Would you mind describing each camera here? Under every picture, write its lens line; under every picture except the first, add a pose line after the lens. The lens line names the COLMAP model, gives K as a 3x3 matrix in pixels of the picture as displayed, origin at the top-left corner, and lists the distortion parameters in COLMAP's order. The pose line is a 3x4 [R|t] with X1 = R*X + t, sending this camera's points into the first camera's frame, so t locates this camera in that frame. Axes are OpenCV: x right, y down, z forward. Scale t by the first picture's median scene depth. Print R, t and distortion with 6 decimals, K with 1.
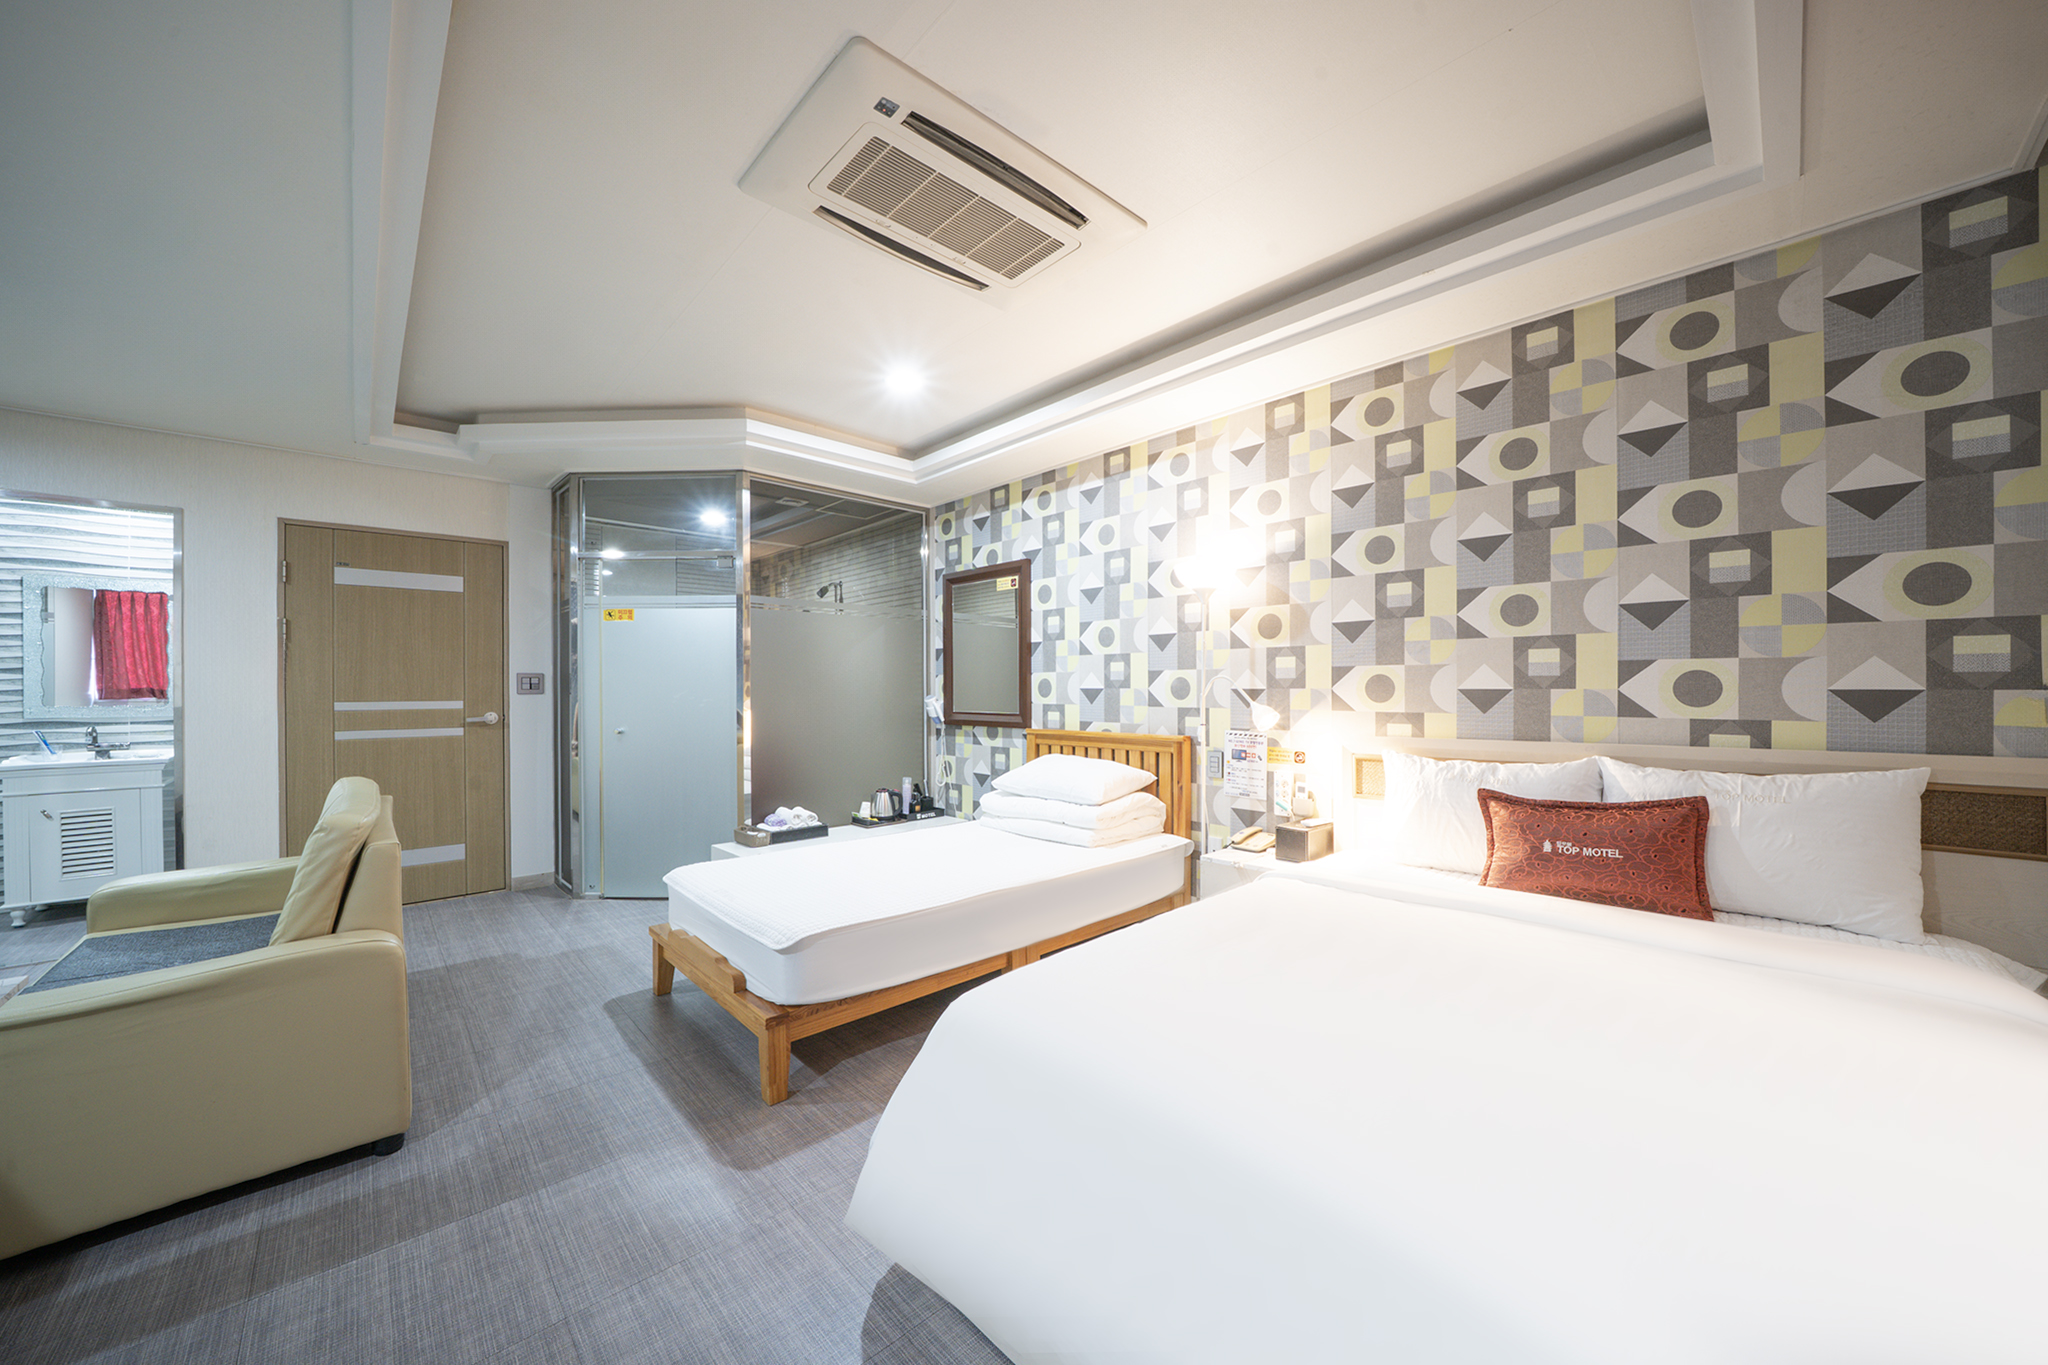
lens RADIAL K [[710.8, 0, 1028.4], [0, 710.8, 684.5], [0, 0, 1]] dist [-0.009660, -0.000003]
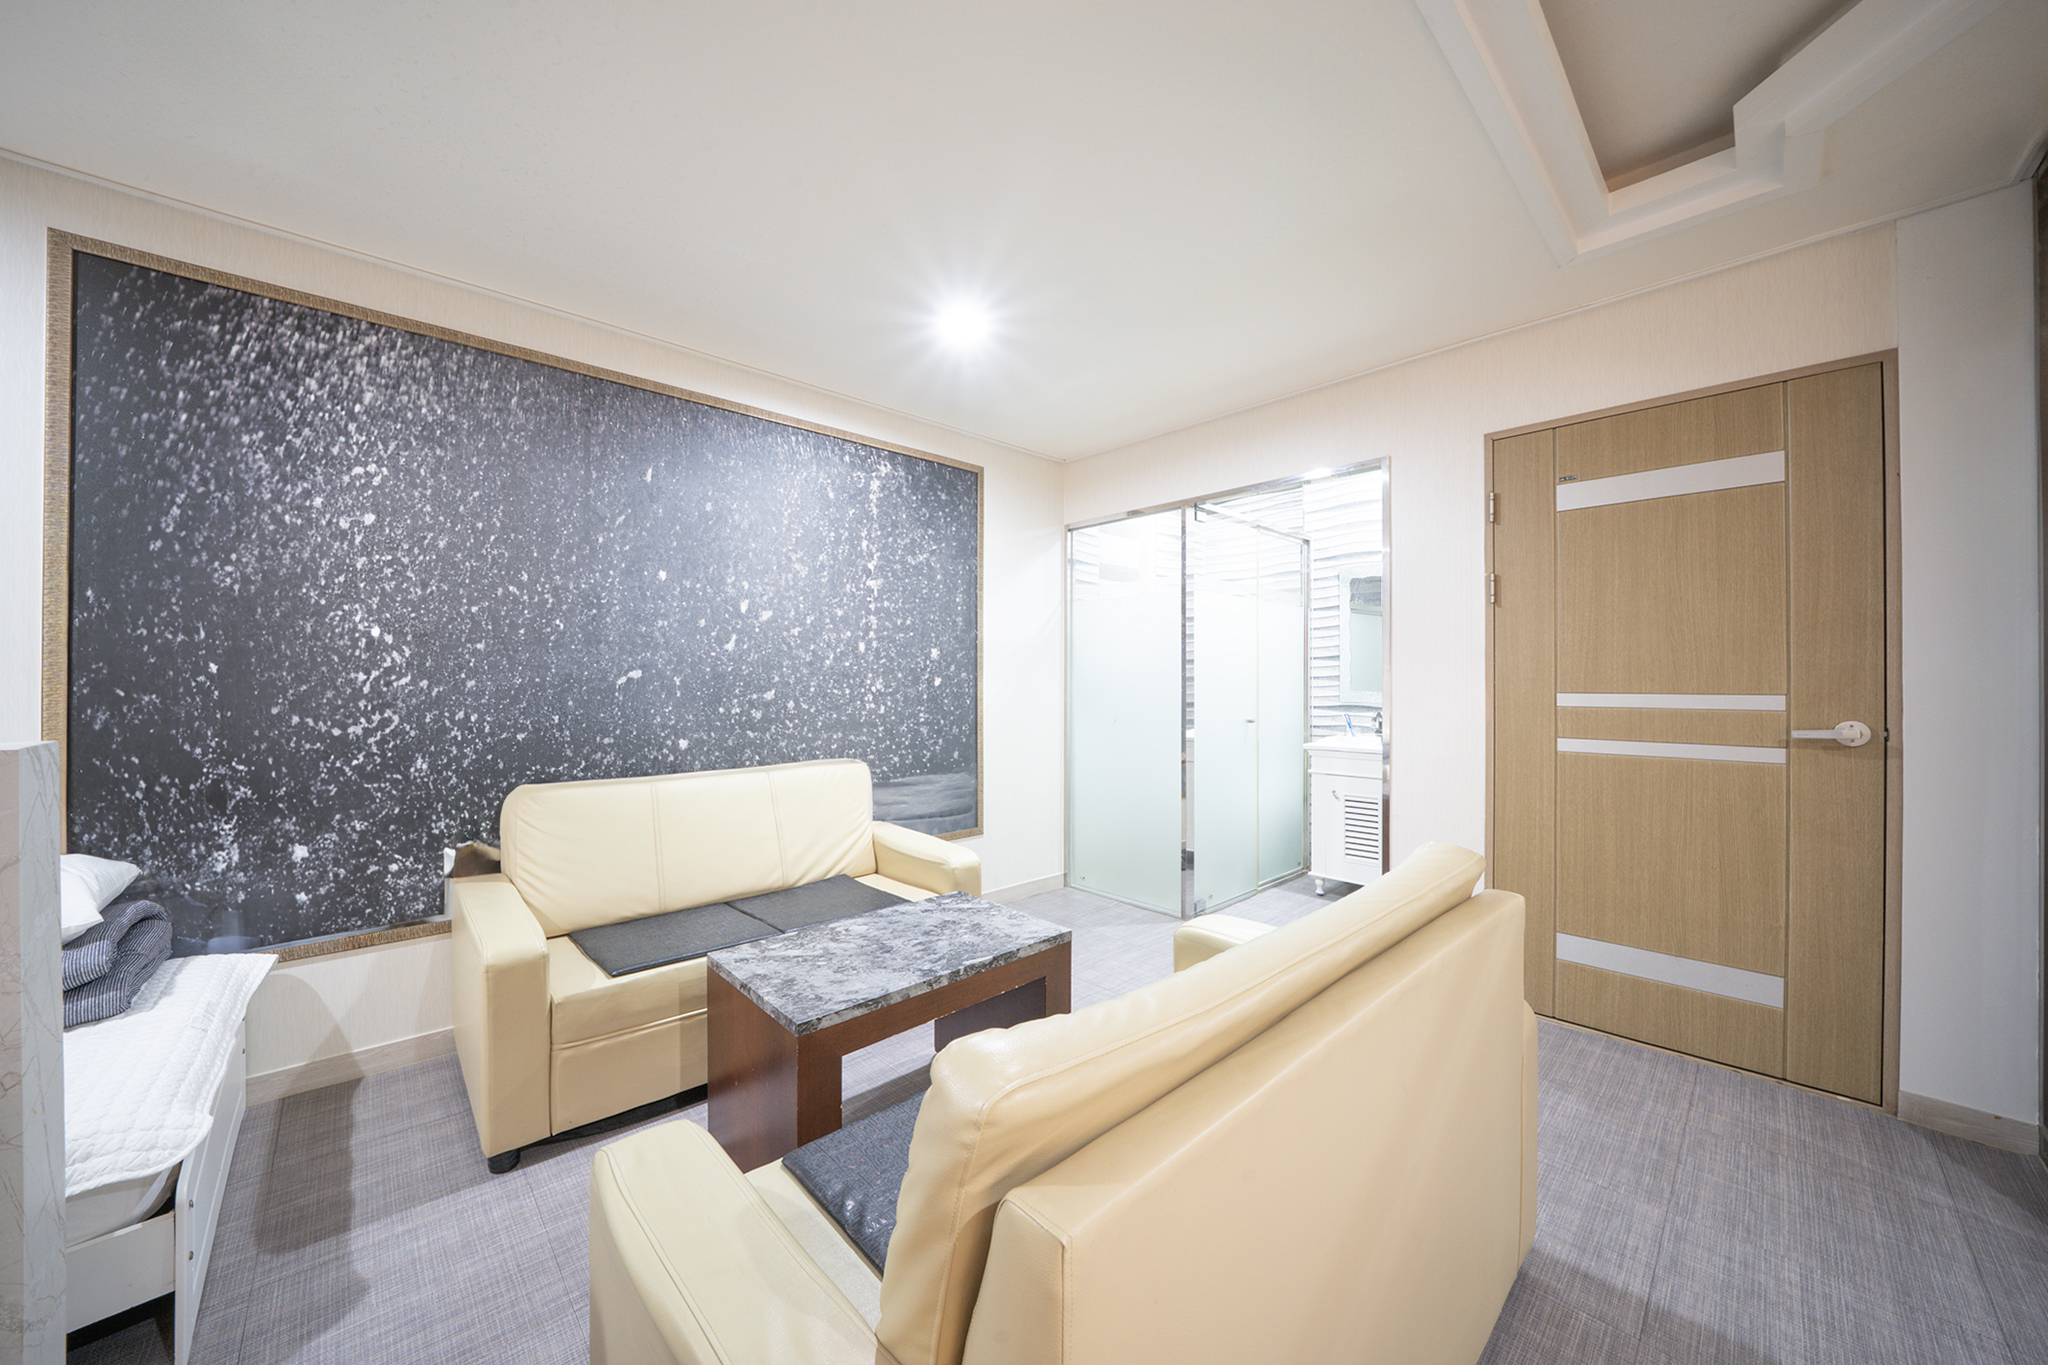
lens RADIAL K [[710.8, 0, 1028.4], [0, 710.8, 684.5], [0, 0, 1]] dist [-0.009660, -0.000003]
pose [[-0.009433, 0.013031, -0.999871, -0.305237], [0.008546, 0.999880, 0.012951, 0.003993], [0.999919, -0.008423, -0.009543, 0.484571]]
